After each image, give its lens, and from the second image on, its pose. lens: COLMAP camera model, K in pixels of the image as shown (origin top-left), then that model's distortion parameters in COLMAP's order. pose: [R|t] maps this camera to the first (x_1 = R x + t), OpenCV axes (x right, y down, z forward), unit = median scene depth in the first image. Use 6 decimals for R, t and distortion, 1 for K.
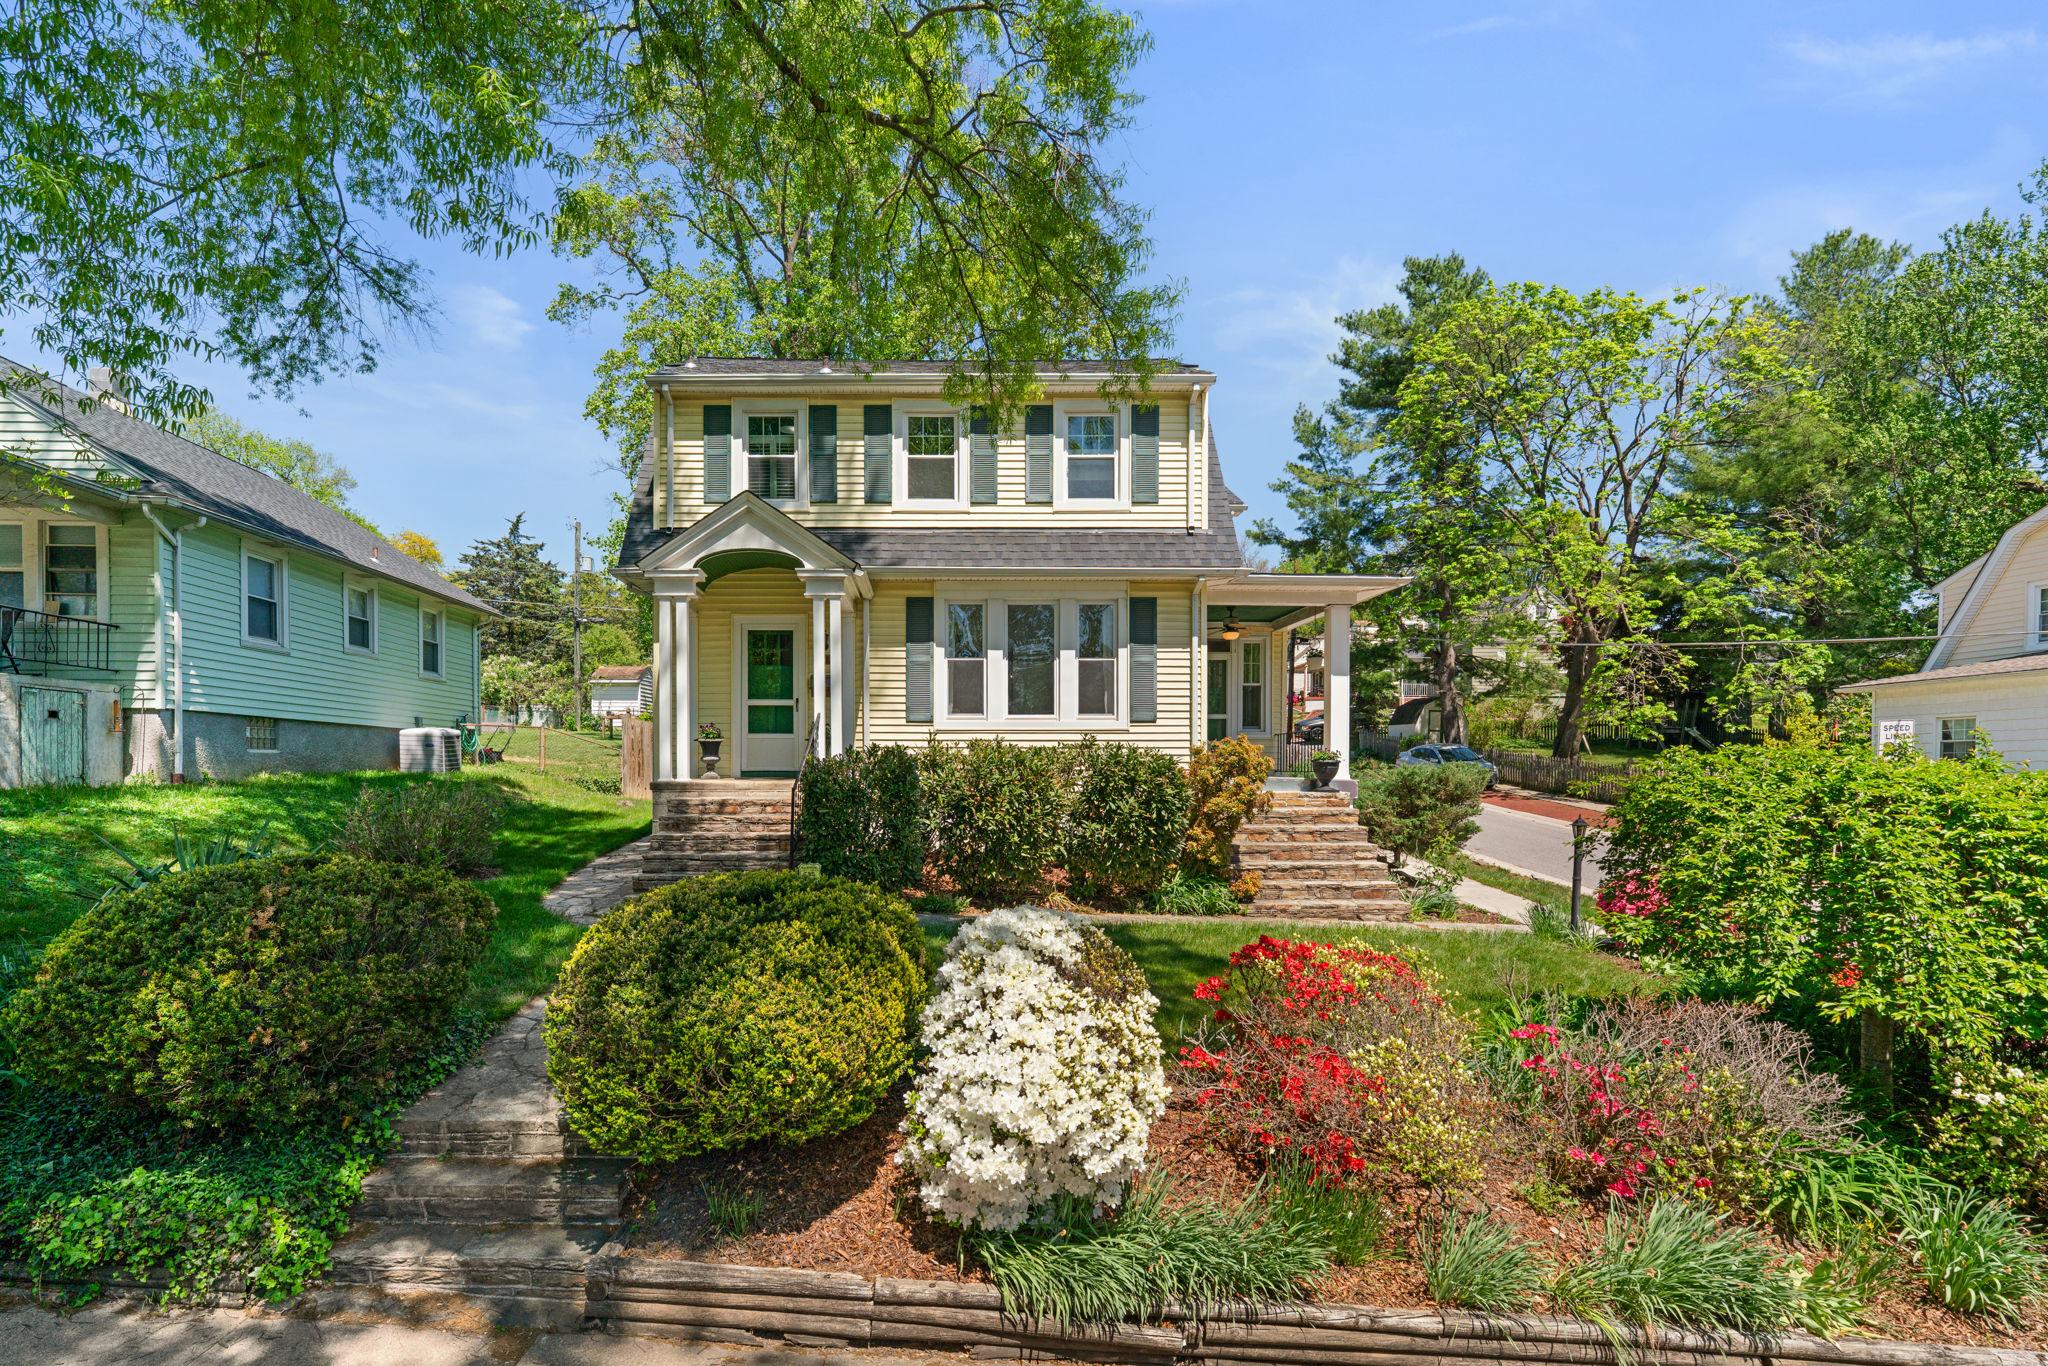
lens RADIAL K [[1022.9, 0, 932.5], [0, 1022.9, 792.5], [0, 0, 1]] dist [-0.008434, 0.001283]
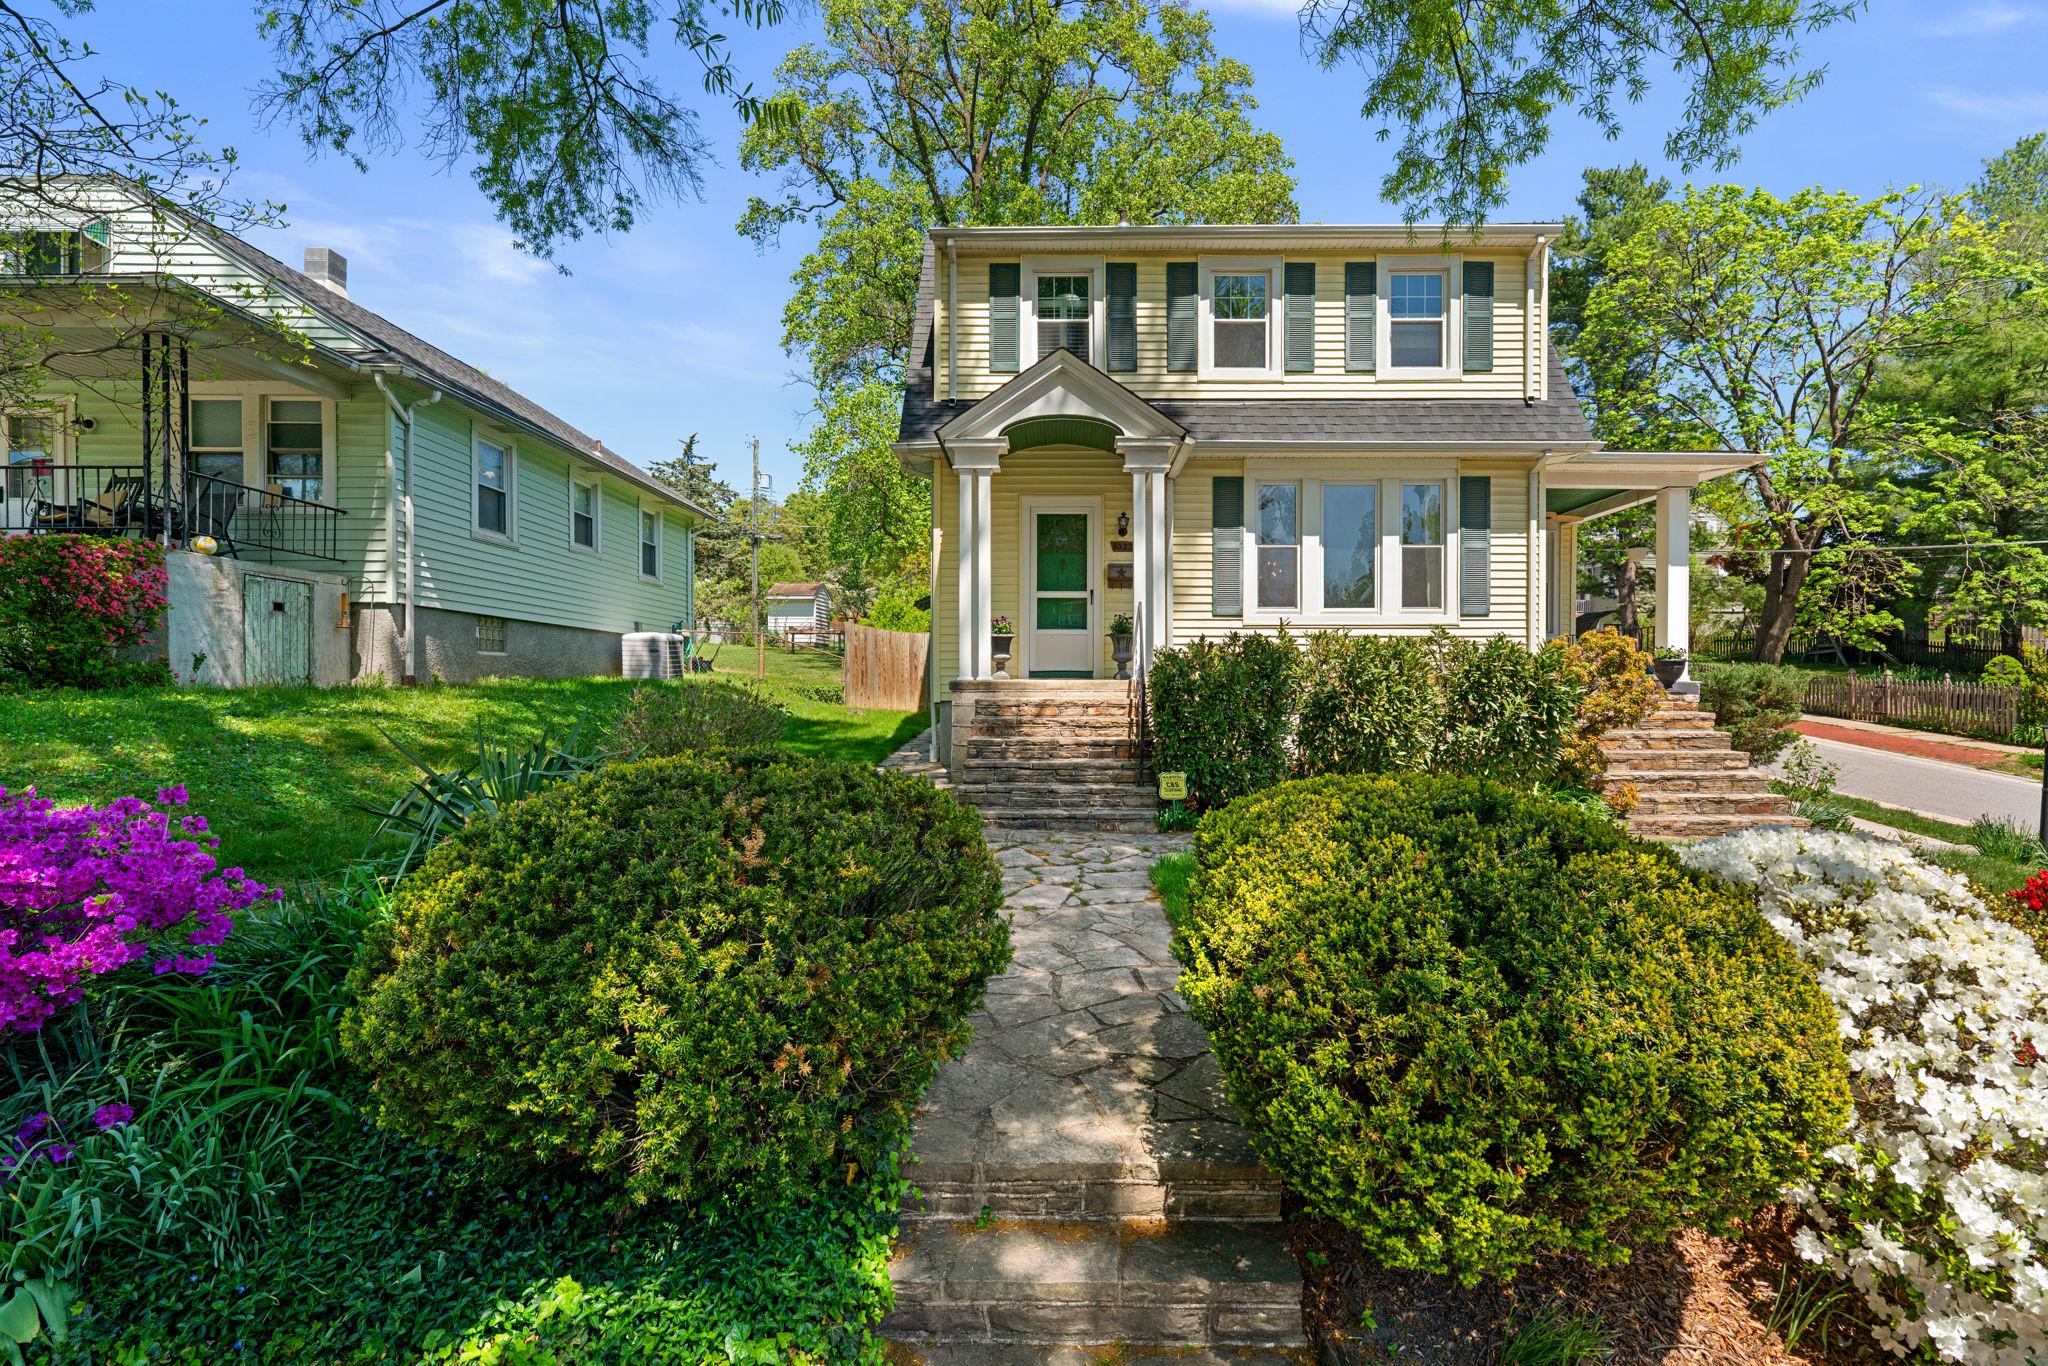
lens RADIAL K [[978.0, 0, 1040.3], [0, 978.0, 700.8], [0, 0, 1]] dist [-0.011062, 0.001372]
pose [[0.999817, -0.001721, -0.019066, -0.161423], [0.001514, 0.999940, -0.010856, 0.014244], [0.019083, 0.010825, 0.999759, 0.144292]]
